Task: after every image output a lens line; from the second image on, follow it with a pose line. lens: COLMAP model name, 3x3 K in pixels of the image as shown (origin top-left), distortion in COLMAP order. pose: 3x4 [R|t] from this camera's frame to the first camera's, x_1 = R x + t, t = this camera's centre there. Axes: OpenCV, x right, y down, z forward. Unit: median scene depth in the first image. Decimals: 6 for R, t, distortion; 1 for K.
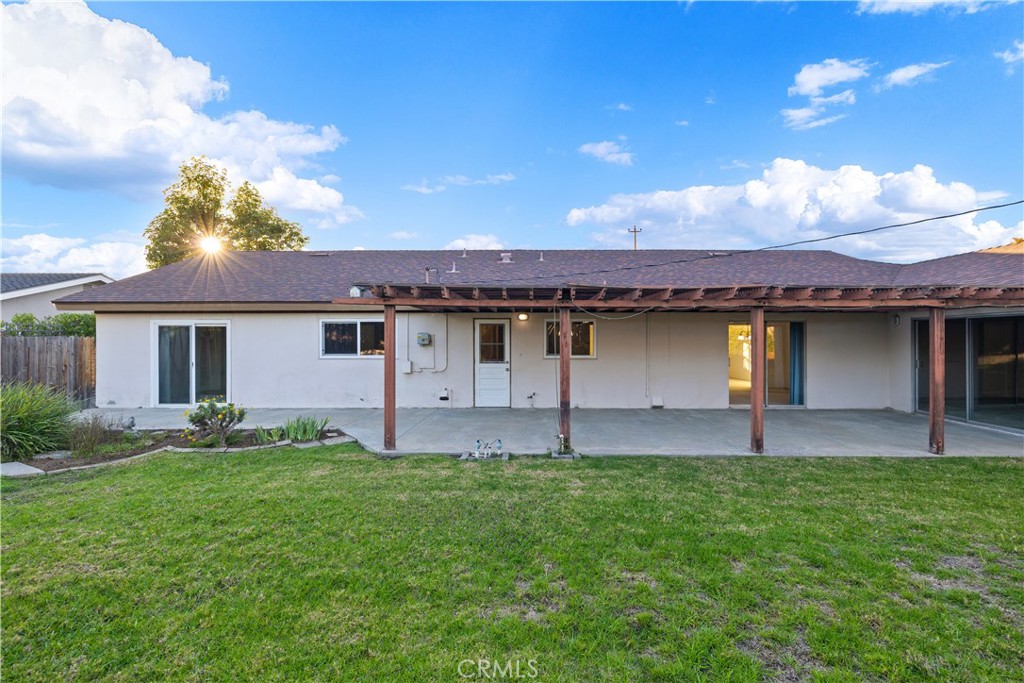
lens RADIAL K [[437.5, 0, 512.0], [0, 437.5, 341.5], [0, 0, 1]] dist [0.001536, 0.000190]
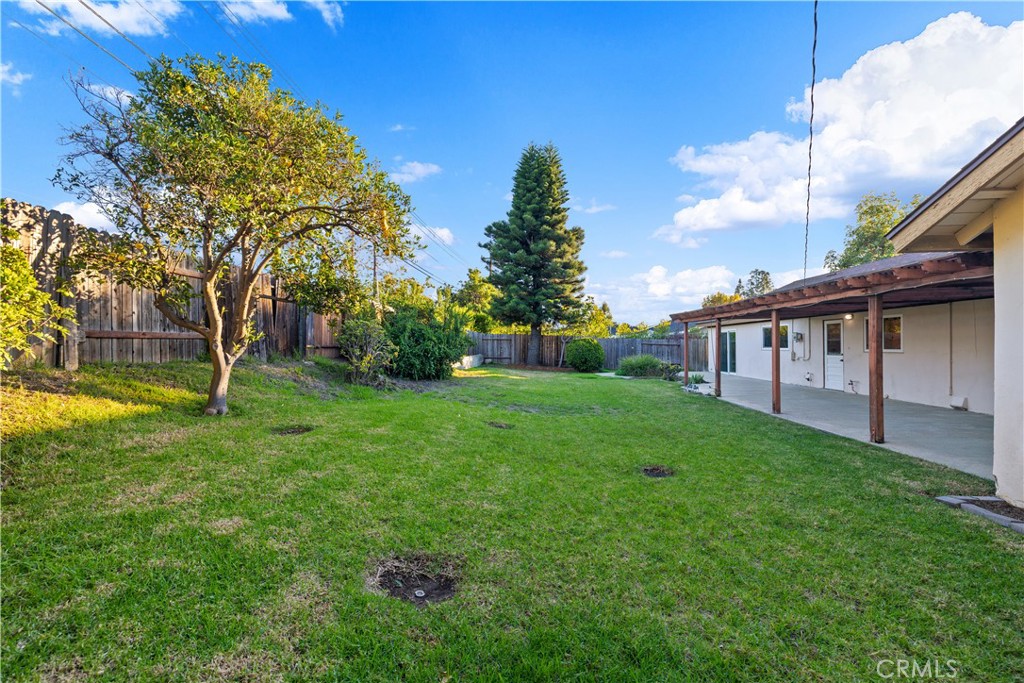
lens RADIAL K [[431.4, 0, 506.1], [0, 431.4, 343.1], [0, 0, 1]] dist [0.003350, 0.000374]
pose [[-0.064606, -0.005502, -0.997896, 1.270204], [0.001763, 0.999983, -0.005628, 0.020542], [0.997909, -0.002123, -0.064595, 0.131526]]
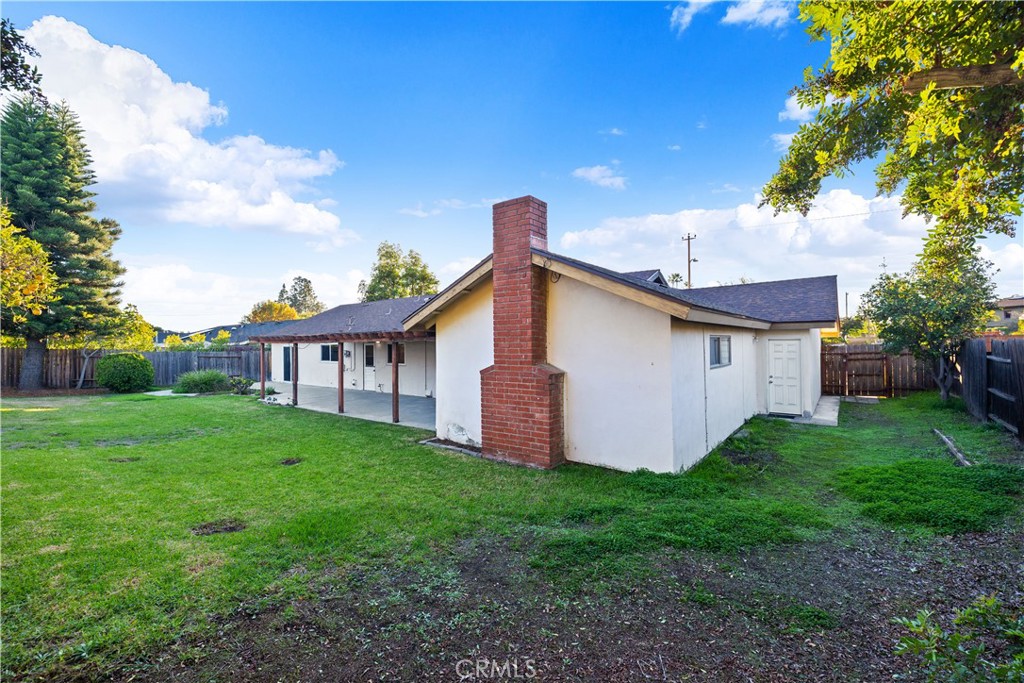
lens RADIAL K [[437.5, 0, 512.0], [0, 437.5, 341.5], [0, 0, 1]] dist [0.001536, 0.000190]
pose [[0.795999, -0.008529, -0.605238, 1.563960], [0.007262, 0.999963, -0.004540, -0.045877], [0.605255, -0.000781, 0.796031, -0.114416]]
